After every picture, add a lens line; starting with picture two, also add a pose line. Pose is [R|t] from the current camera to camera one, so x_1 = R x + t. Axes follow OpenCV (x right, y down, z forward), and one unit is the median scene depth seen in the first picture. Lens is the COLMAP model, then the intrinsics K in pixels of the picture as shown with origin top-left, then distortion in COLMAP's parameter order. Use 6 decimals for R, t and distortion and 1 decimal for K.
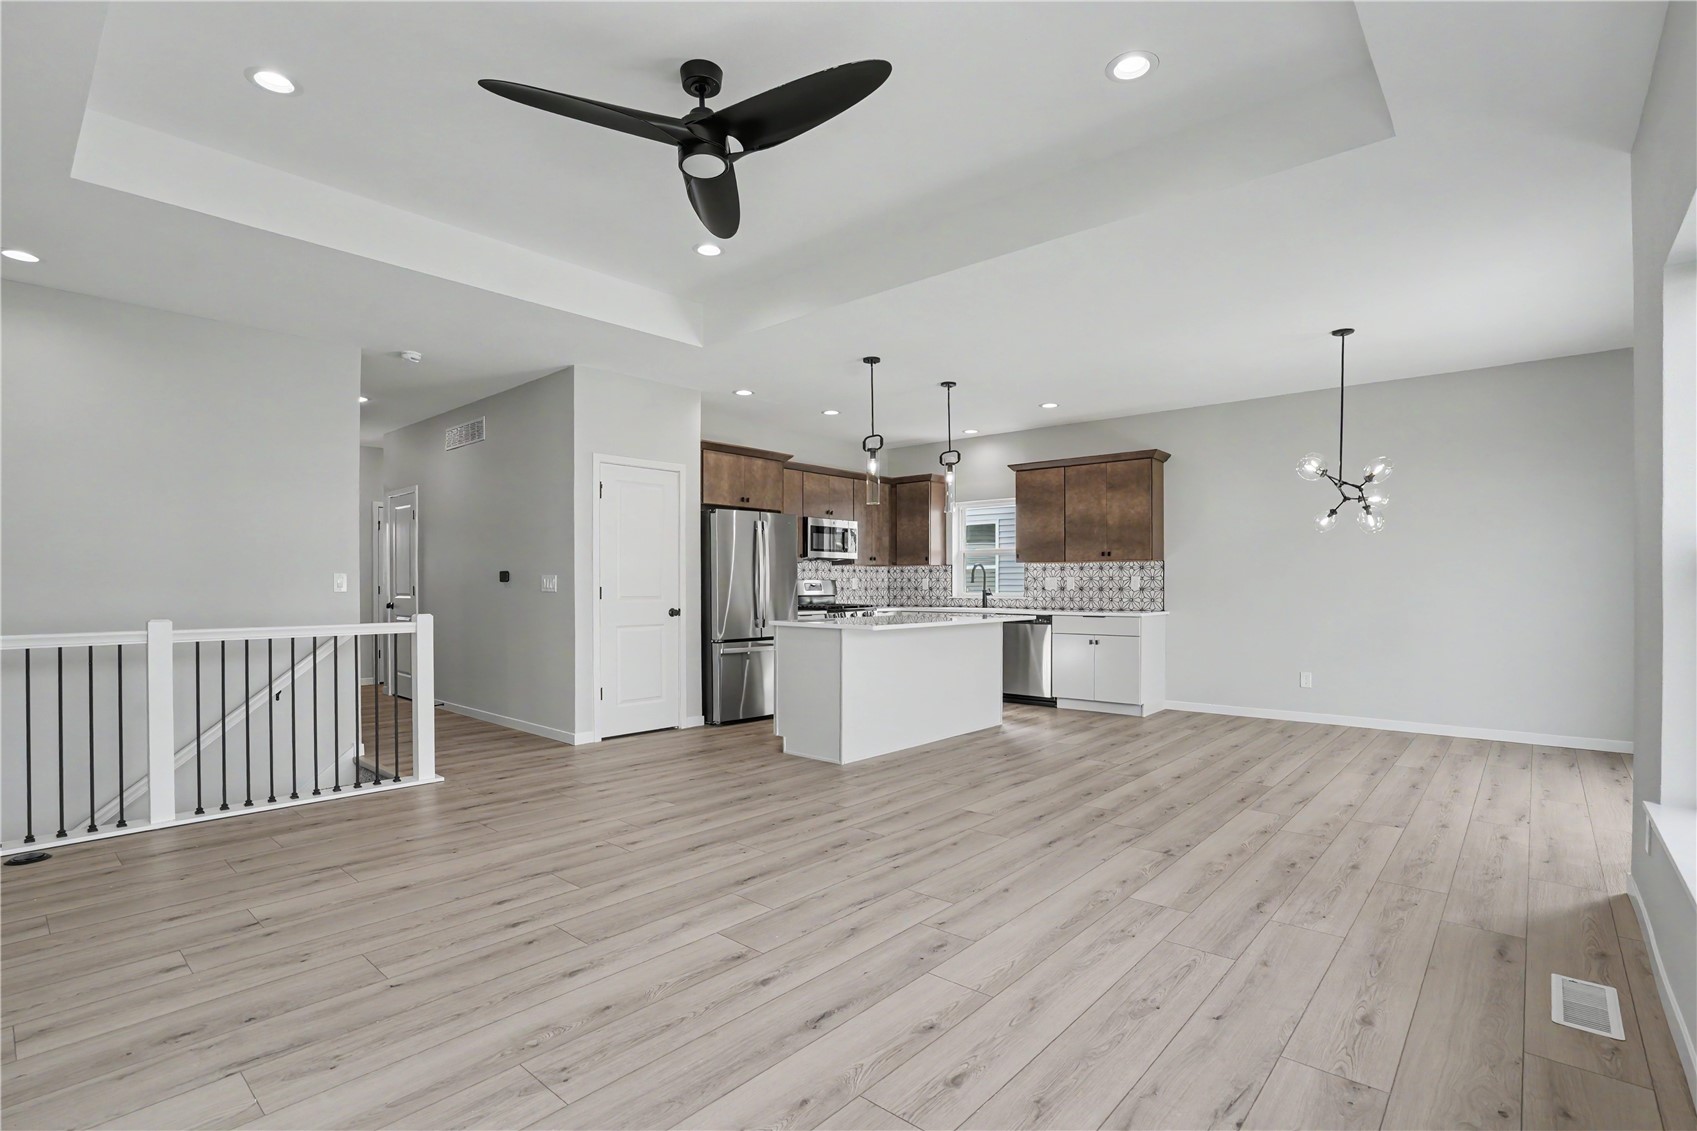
lens RADIAL K [[790.8, 0, 845.2], [0, 790.8, 582.1], [0, 0, 1]] dist [-0.032201, -0.000645]
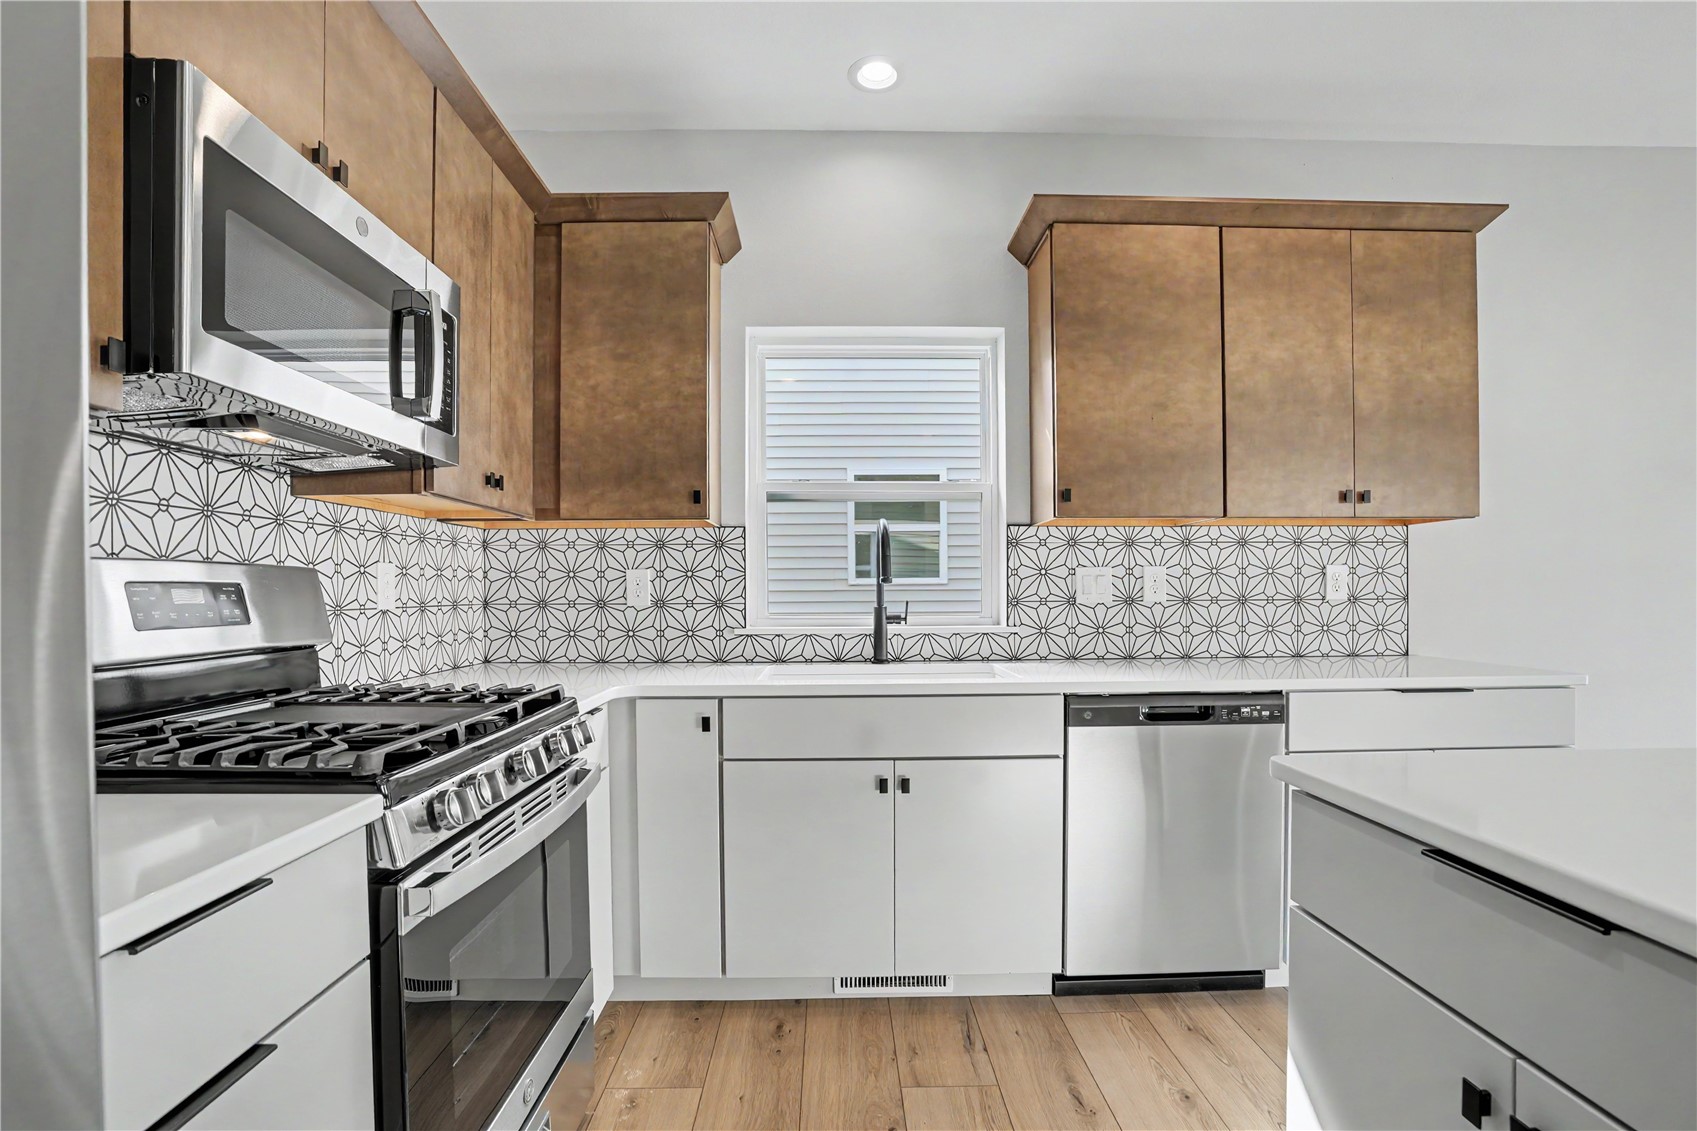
lens RADIAL K [[790.8, 0, 844.3], [0, 790.8, 590.9], [0, 0, 1]] dist [-0.032201, -0.000645]
pose [[0.734605, -0.004115, 0.678483, -0.053556], [0.001923, 0.999990, 0.003982, 0.002814], [-0.678493, -0.001620, 0.734605, 0.857066]]
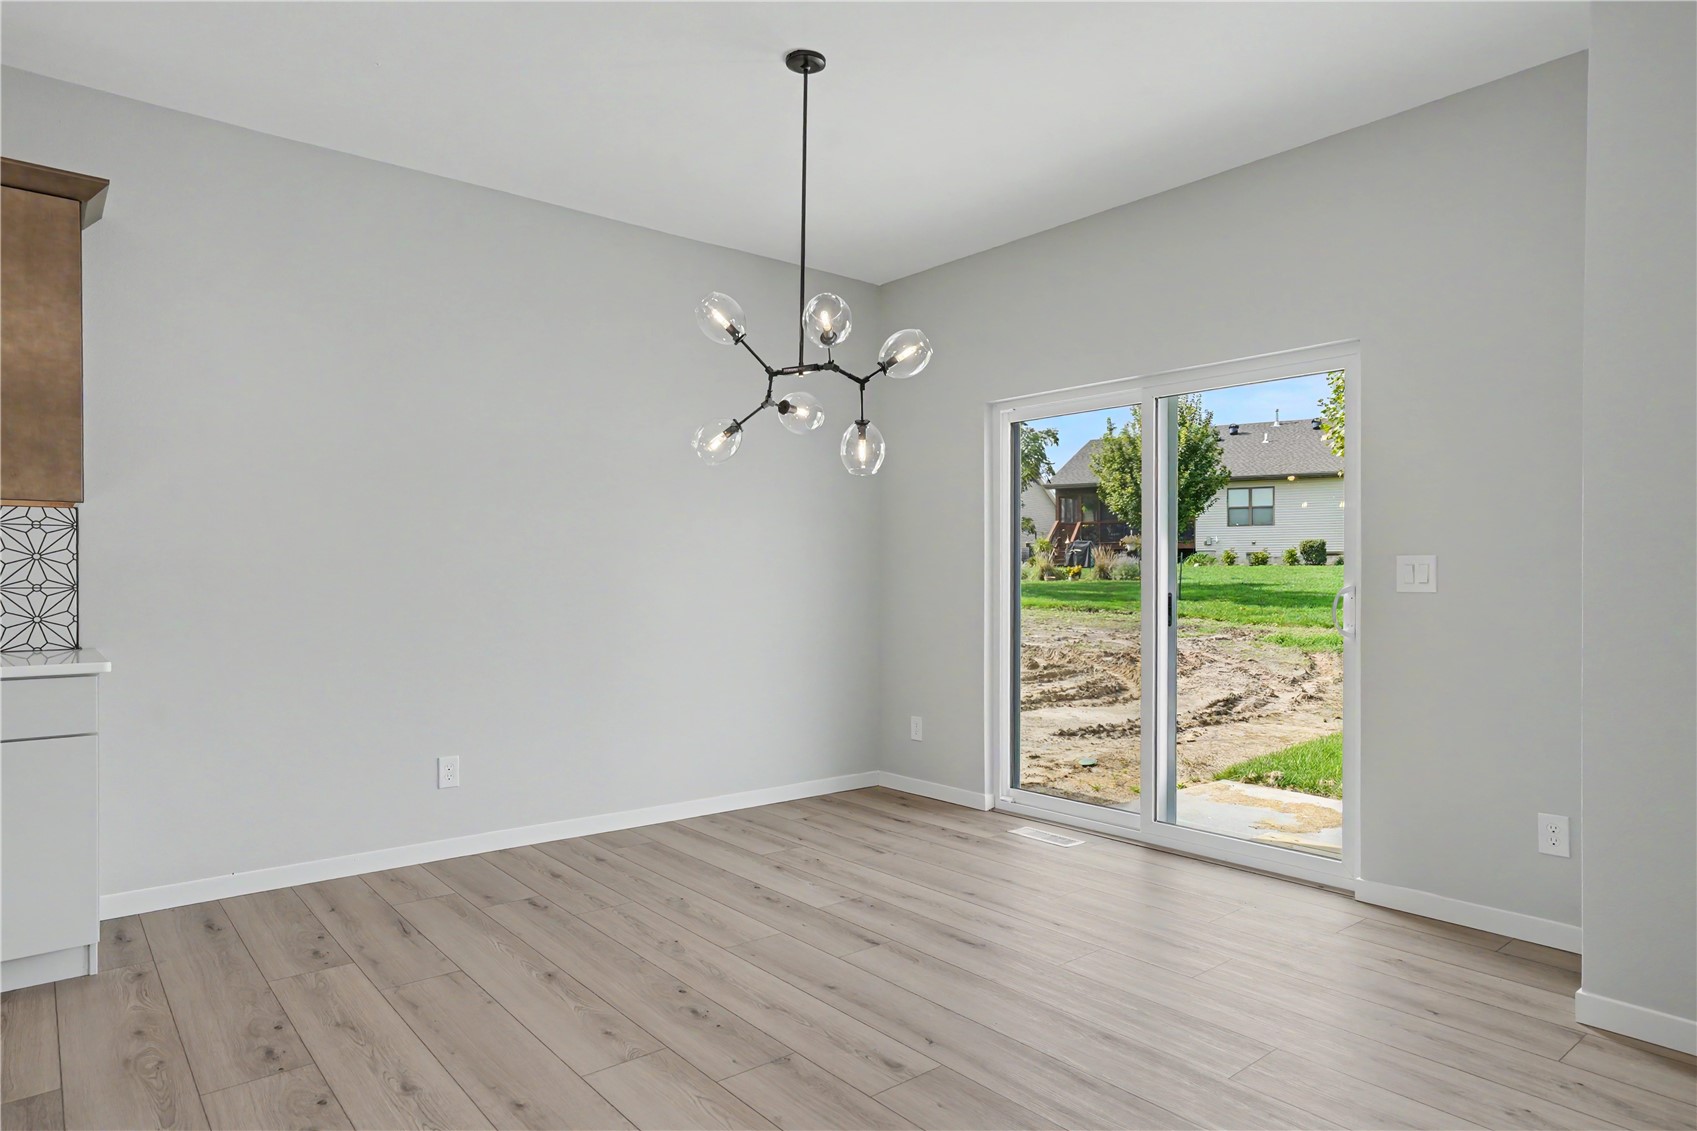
lens RADIAL K [[1001.5, 0, 844.1], [0, 1001.5, 581.7], [0, 0, 1]] dist [0.003705, 0.000378]
pose [[0.158021, -0.004029, 0.987428, 0.012034], [-0.002703, 0.999986, 0.004513, 0.003054], [-0.987432, -0.003382, 0.158007, 0.554674]]
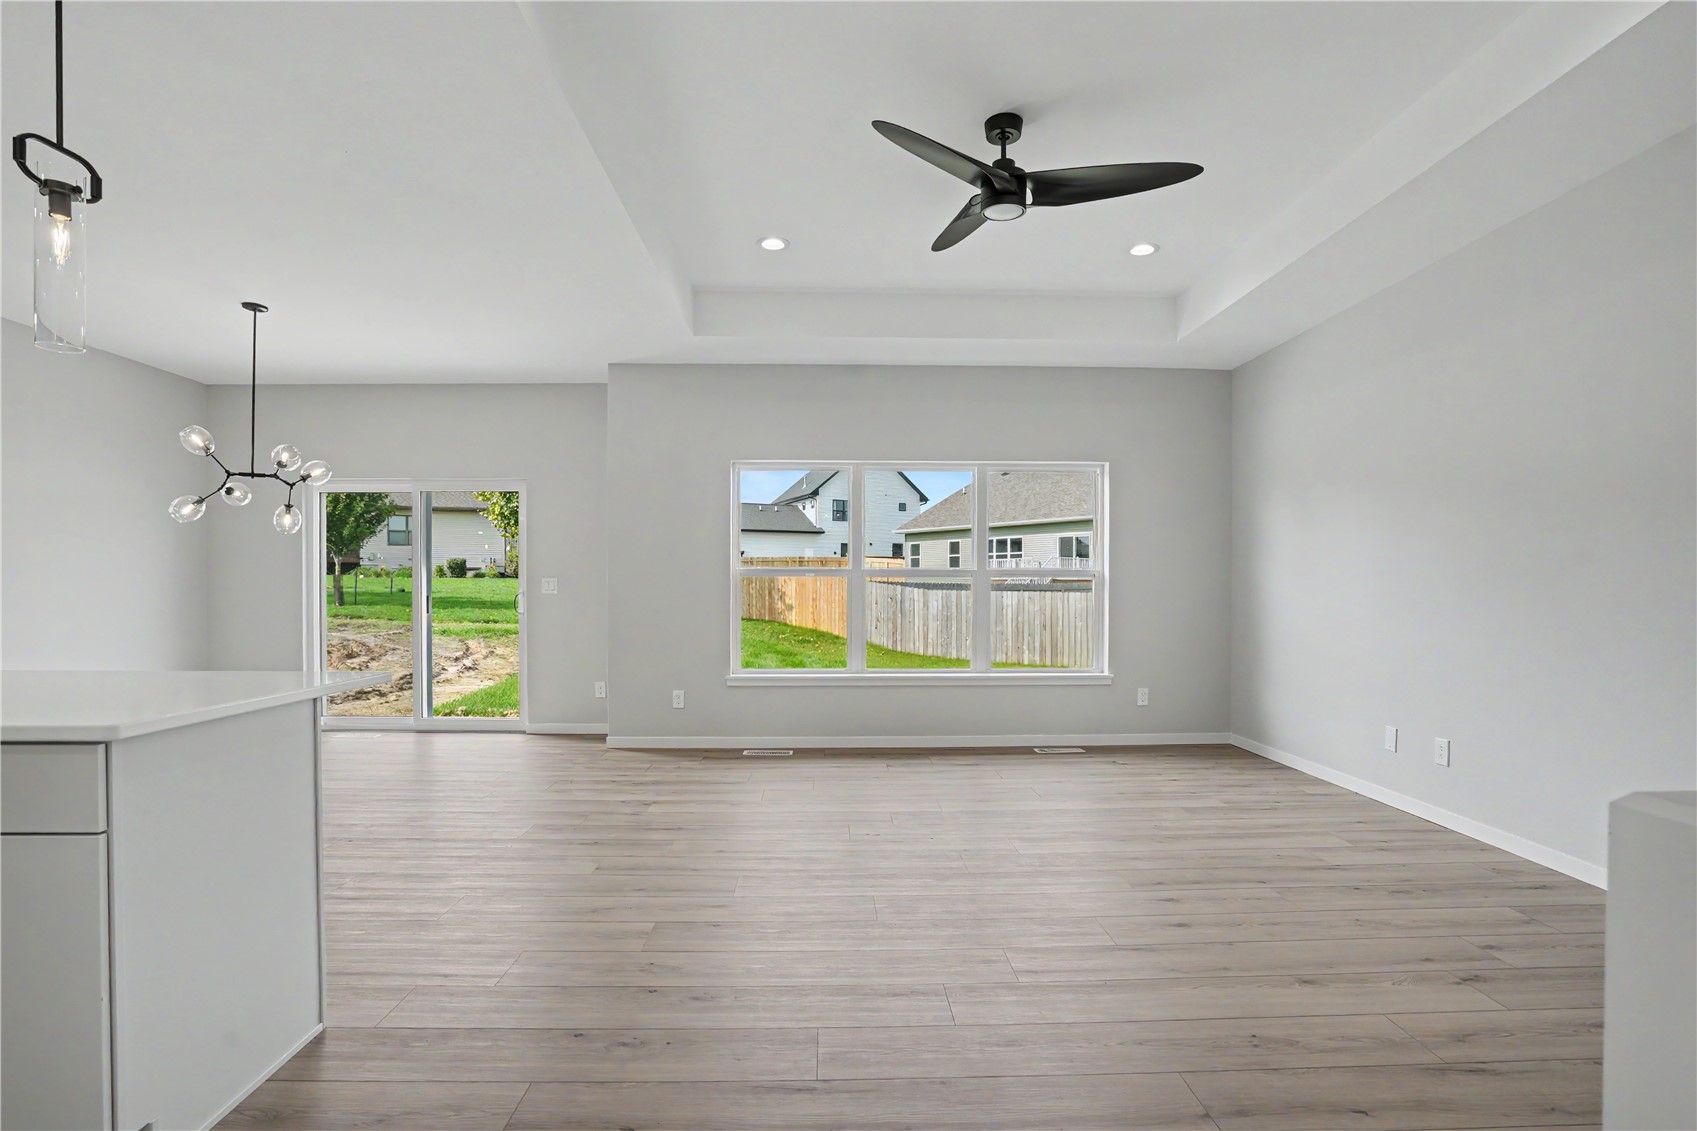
lens RADIAL K [[790.8, 0, 852.2], [0, 790.8, 593.0], [0, 0, 1]] dist [-0.032201, -0.000645]
pose [[-0.683622, -0.006128, 0.729810, -0.309581], [-0.003333, 0.999981, 0.005275, 0.002500], [-0.729828, 0.001174, -0.683629, 0.701218]]
